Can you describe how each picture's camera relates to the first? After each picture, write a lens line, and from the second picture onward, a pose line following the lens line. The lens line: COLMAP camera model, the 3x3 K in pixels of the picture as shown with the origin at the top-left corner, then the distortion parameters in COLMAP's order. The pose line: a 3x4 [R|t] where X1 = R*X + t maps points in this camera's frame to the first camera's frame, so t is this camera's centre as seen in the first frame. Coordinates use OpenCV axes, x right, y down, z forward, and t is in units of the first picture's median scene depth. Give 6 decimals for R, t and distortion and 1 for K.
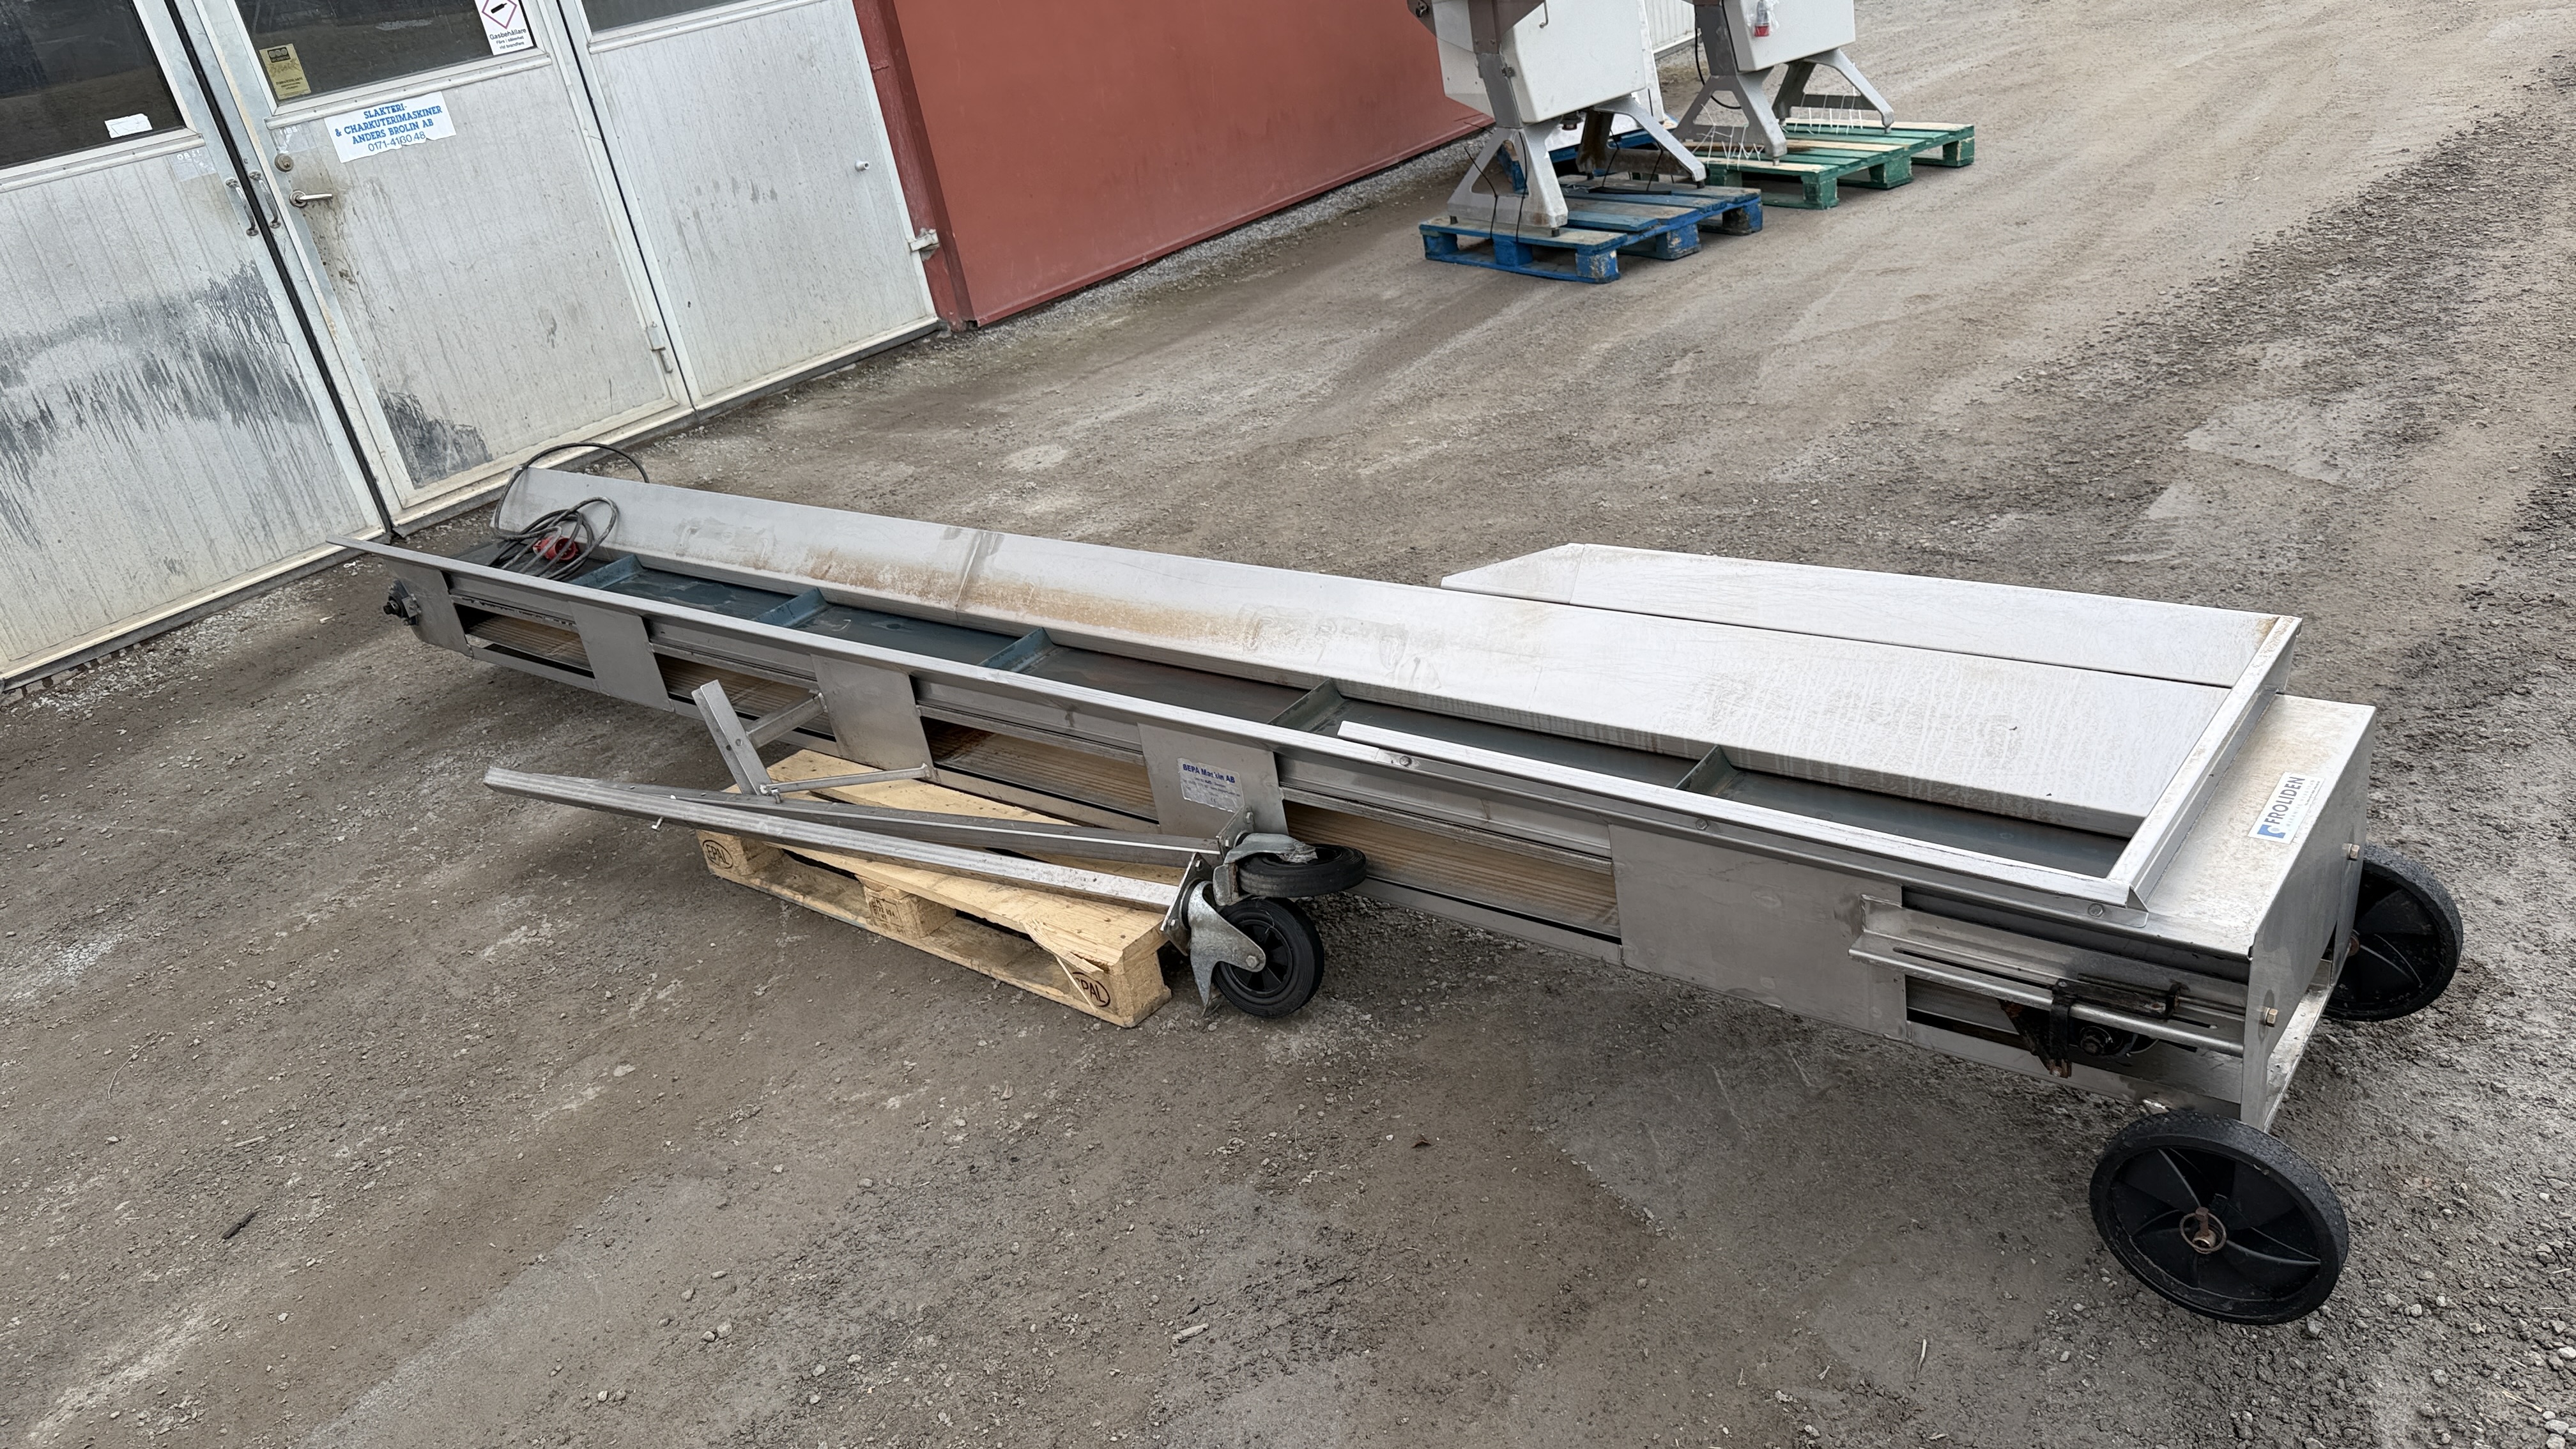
lens RADIAL K [[1800.6, 0, 1284.5], [0, 1800.6, 736.0], [0, 0, 1]] dist [0.123109, -0.196294]
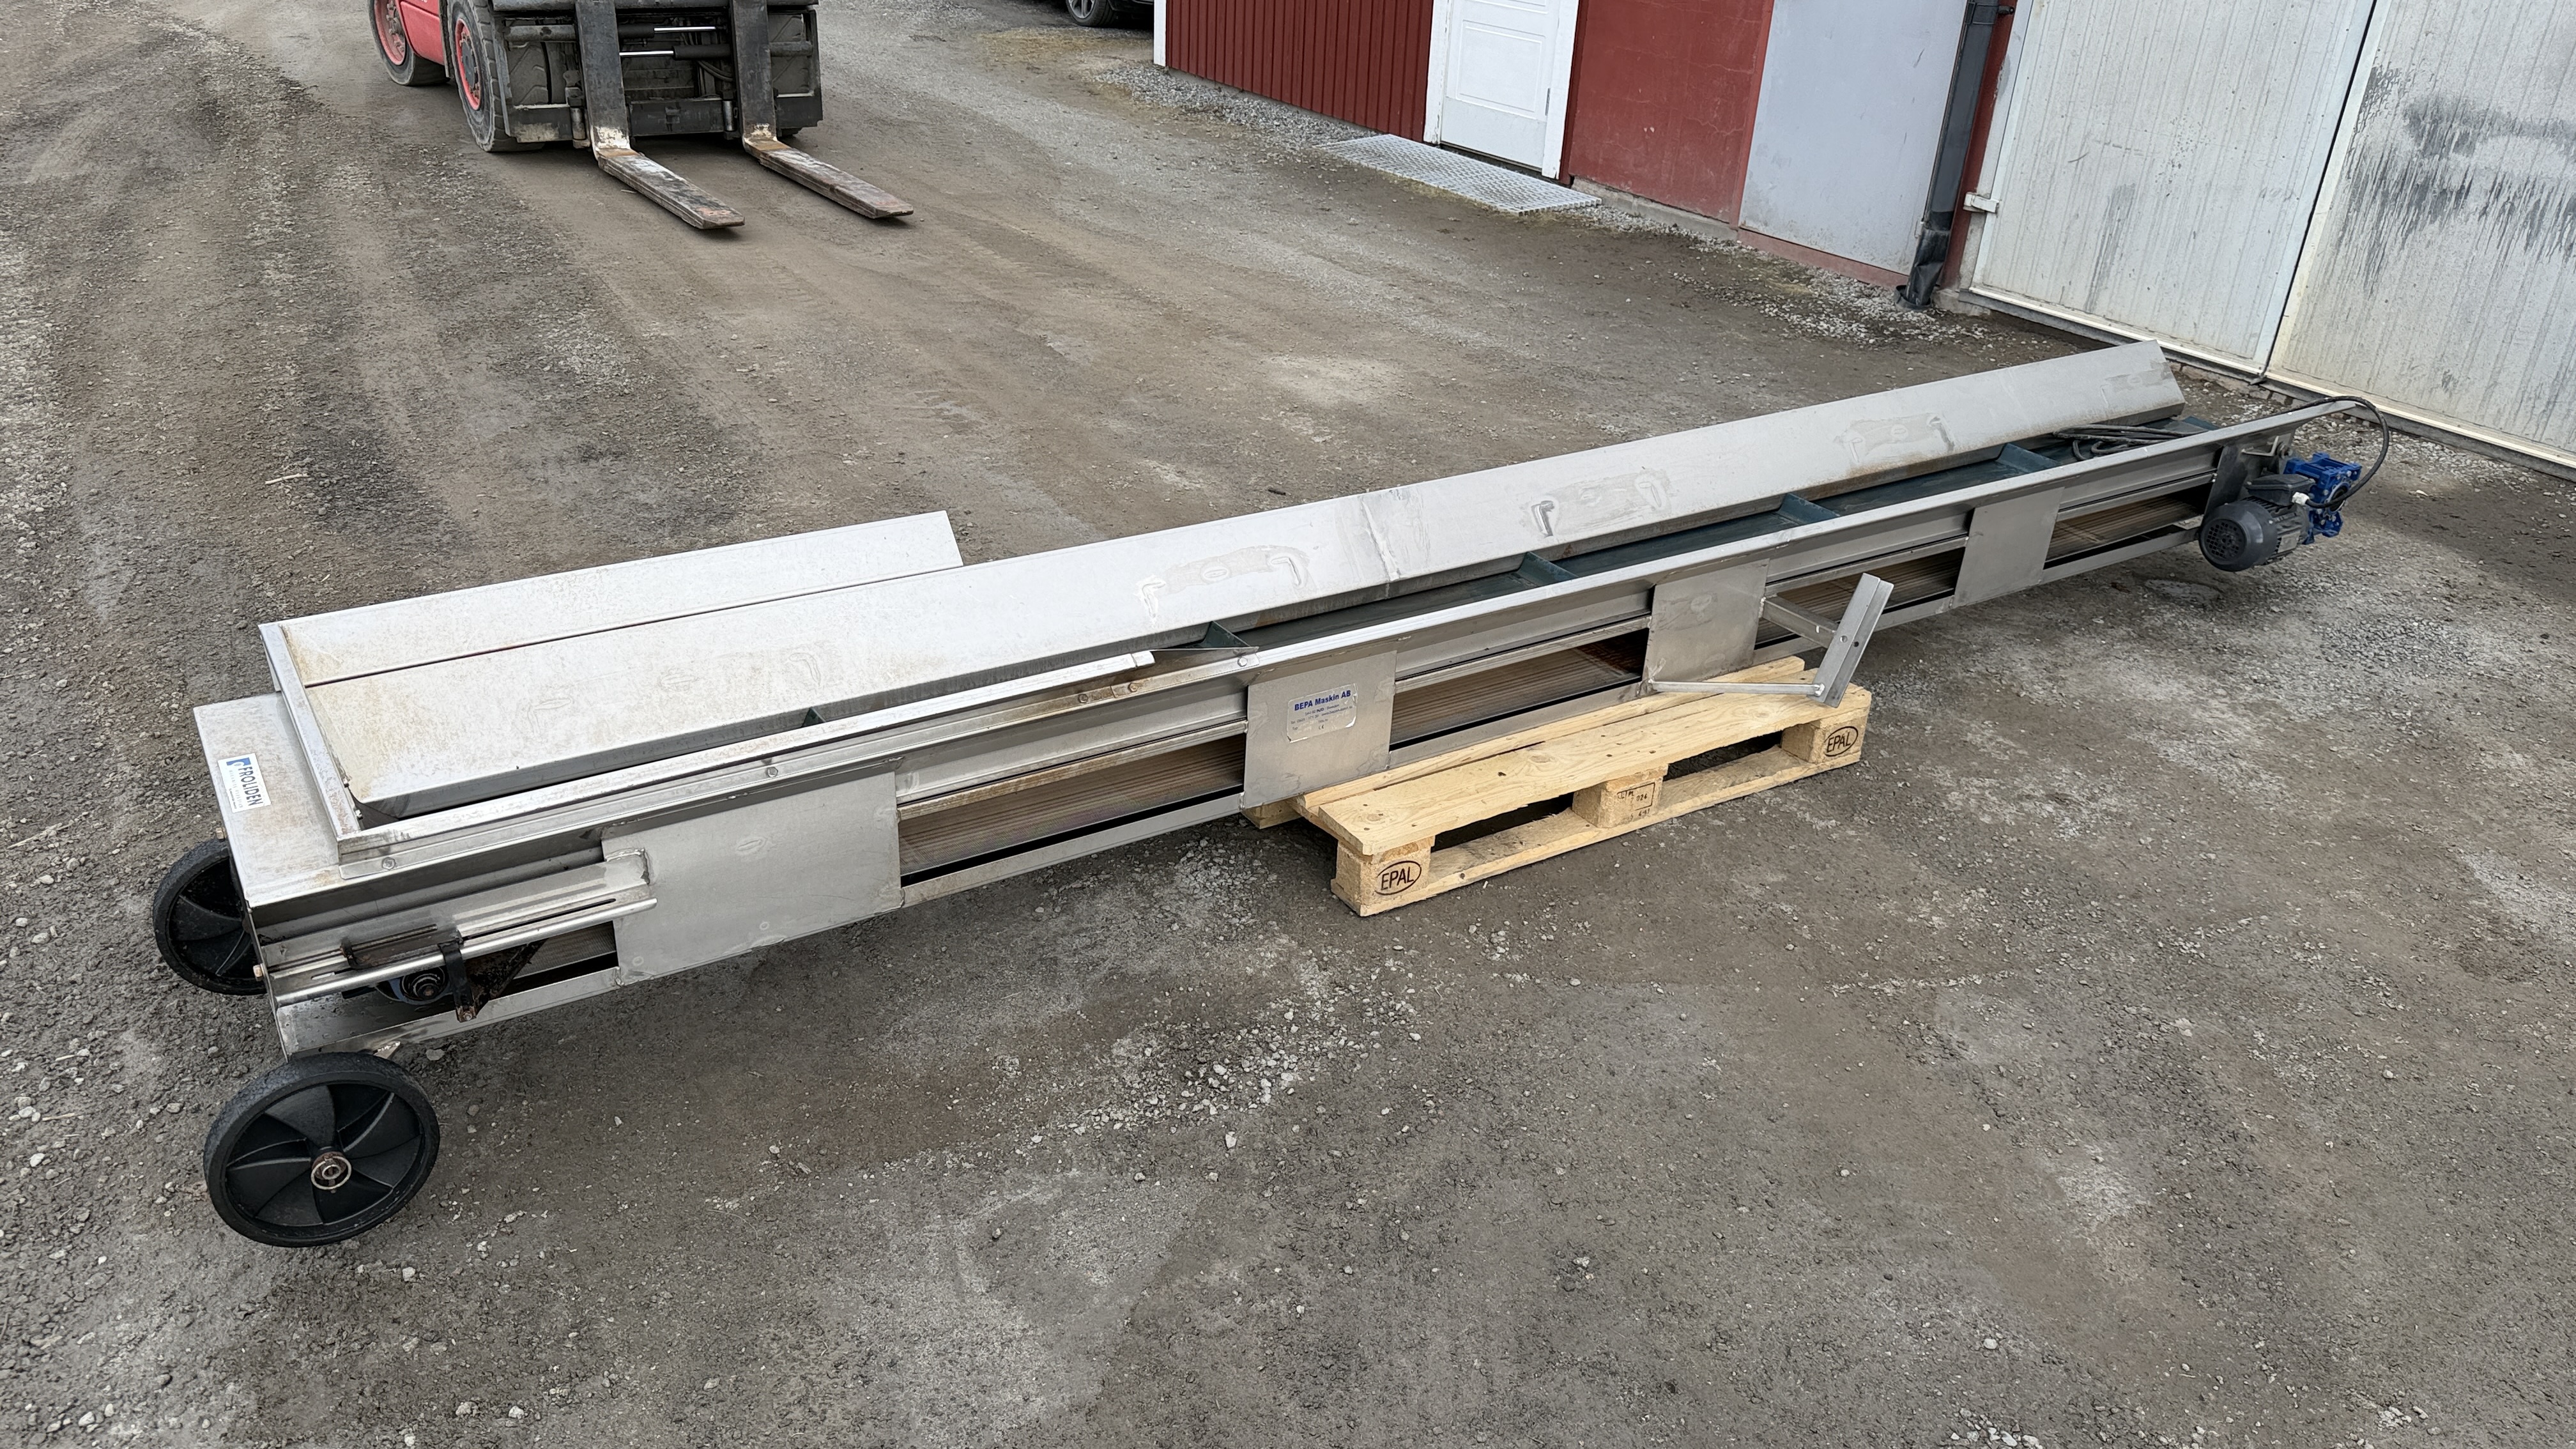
lens RADIAL K [[1808.2, 0, 1321.4], [0, 1808.2, 723.7], [0, 0, 1]] dist [0.098760, -0.136535]
pose [[-0.296839, 0.566932, -0.768423, 0.598745], [-0.412339, 0.649711, 0.638633, -0.493550], [0.861315, 0.506422, 0.040909, 0.749579]]
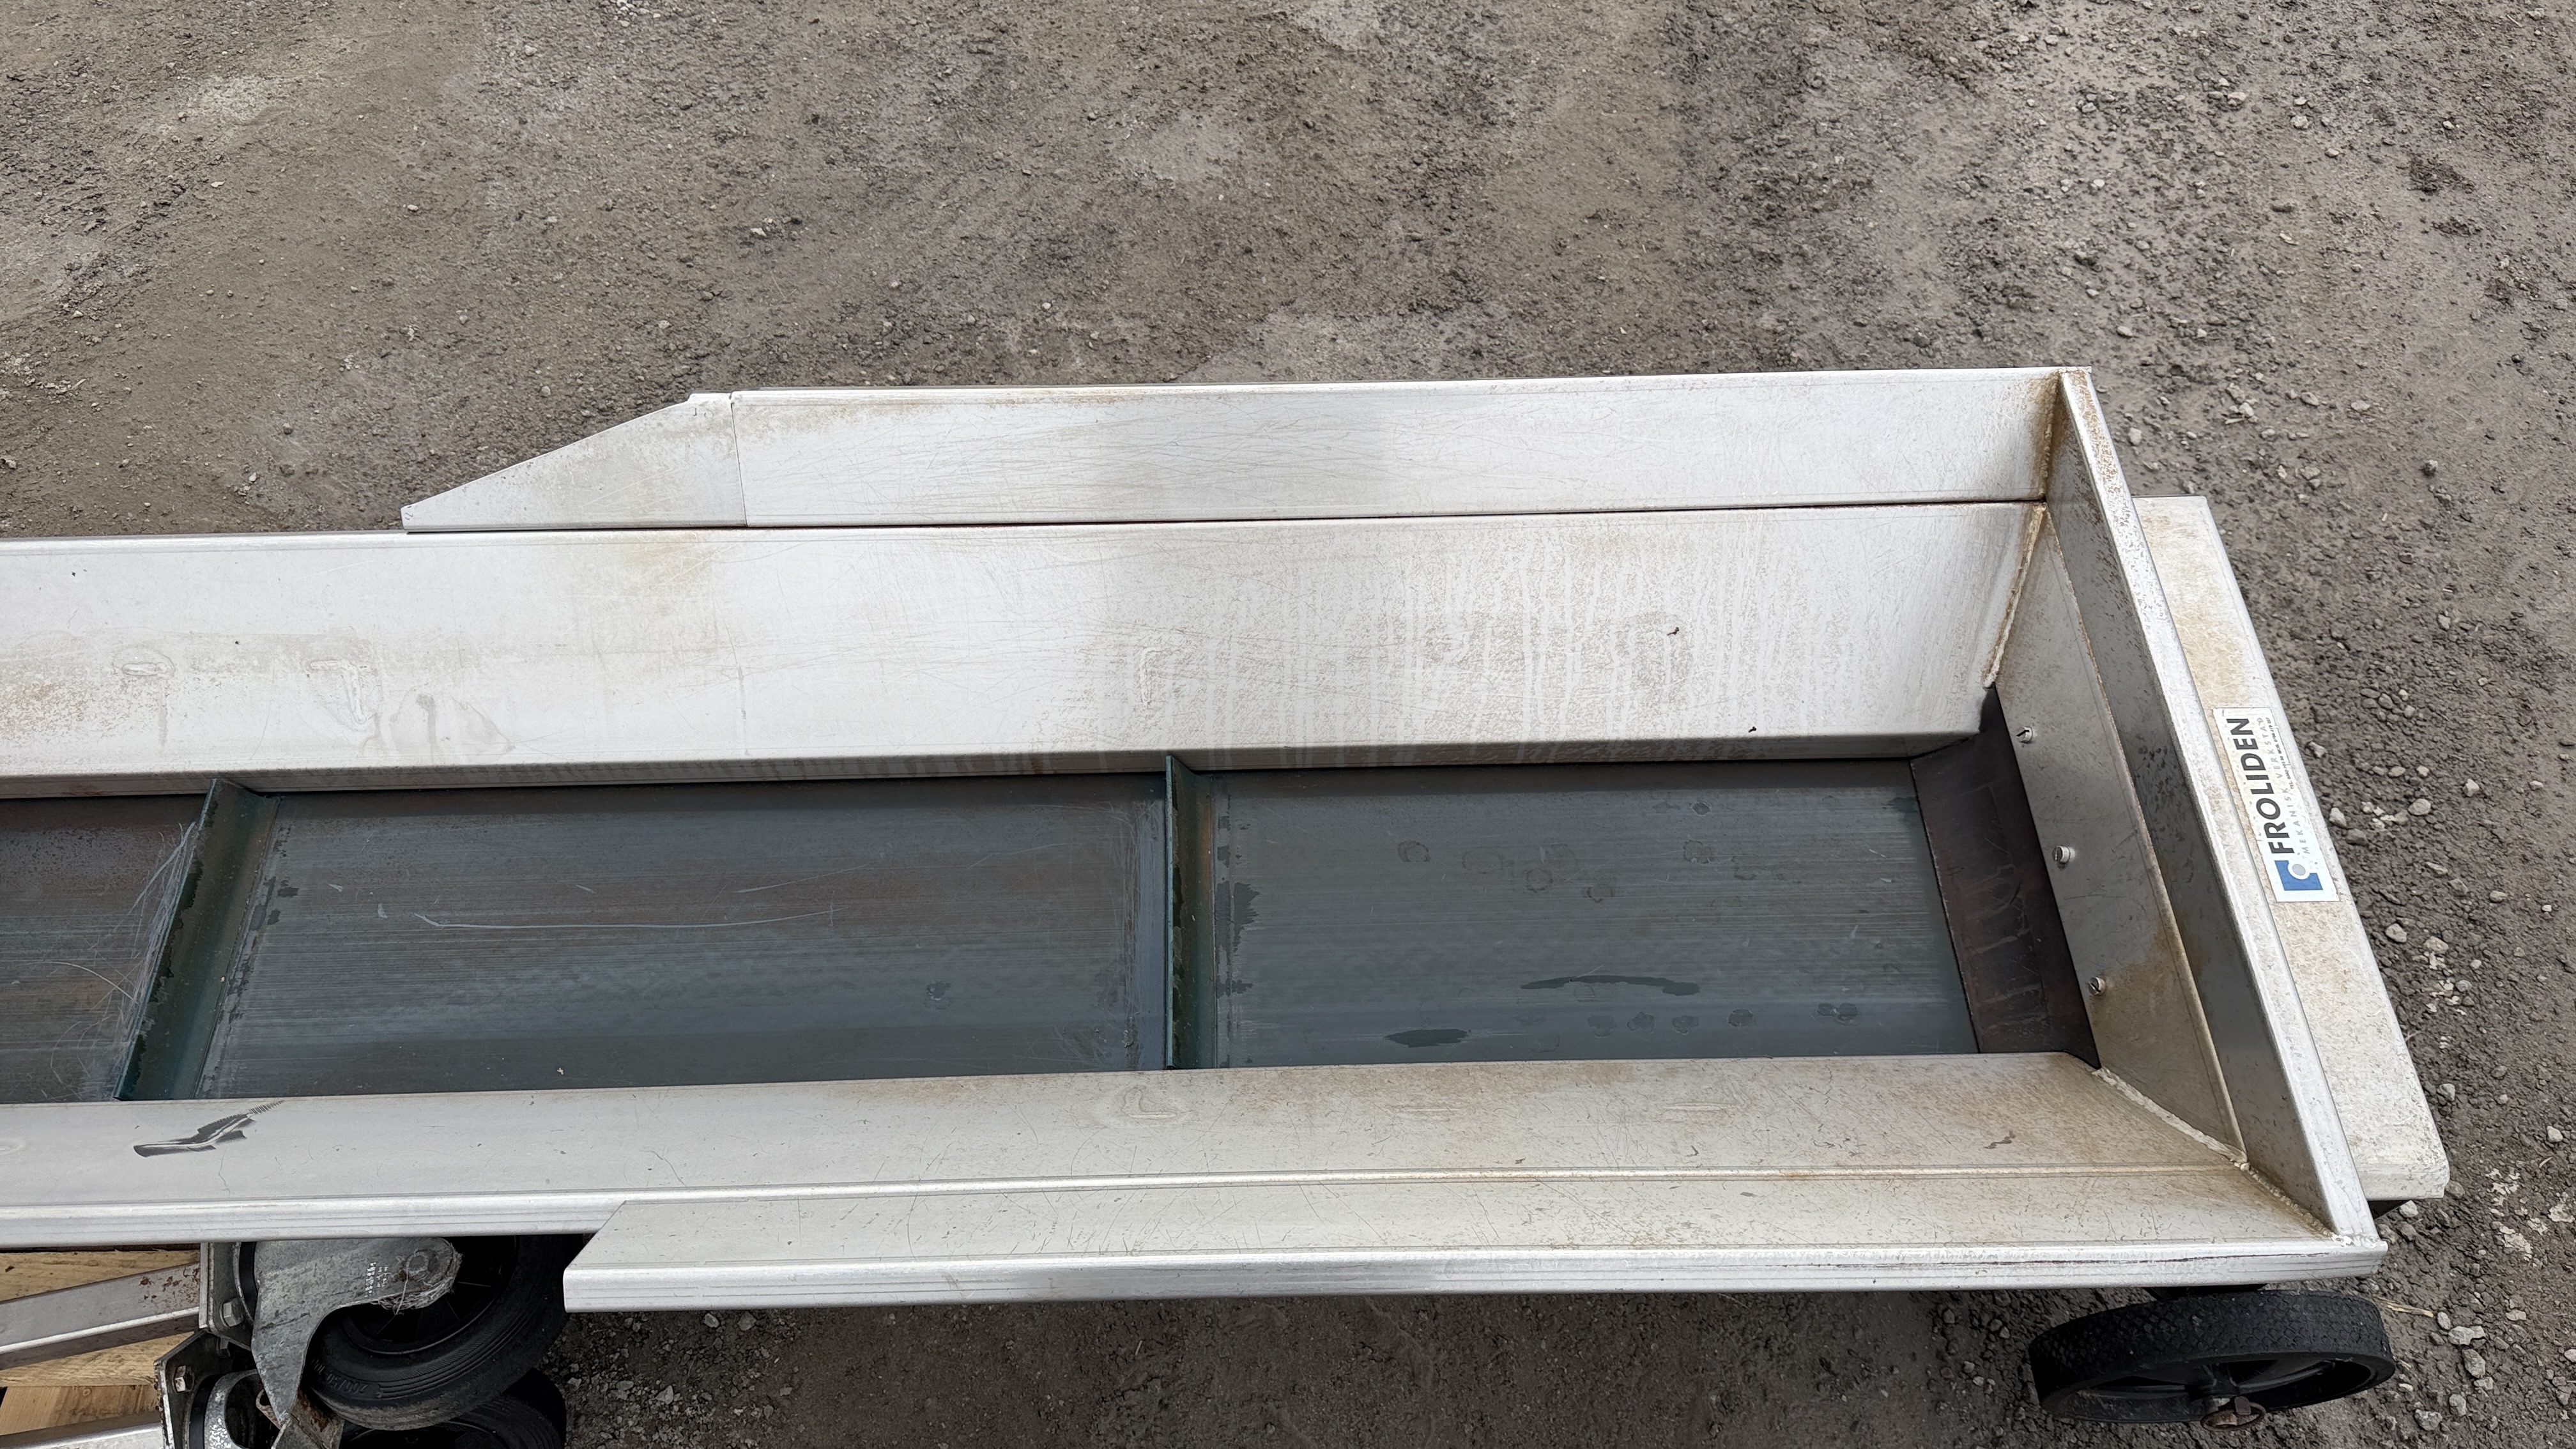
lens RADIAL K [[1808.2, 0, 1321.4], [0, 1808.2, 723.7], [0, 0, 1]] dist [0.098760, -0.136535]
pose [[0.744599, -0.449575, 0.493412, 0.007109], [0.167841, 0.841528, 0.513478, -0.176008], [-0.646067, -0.299520, 0.702058, 0.384583]]
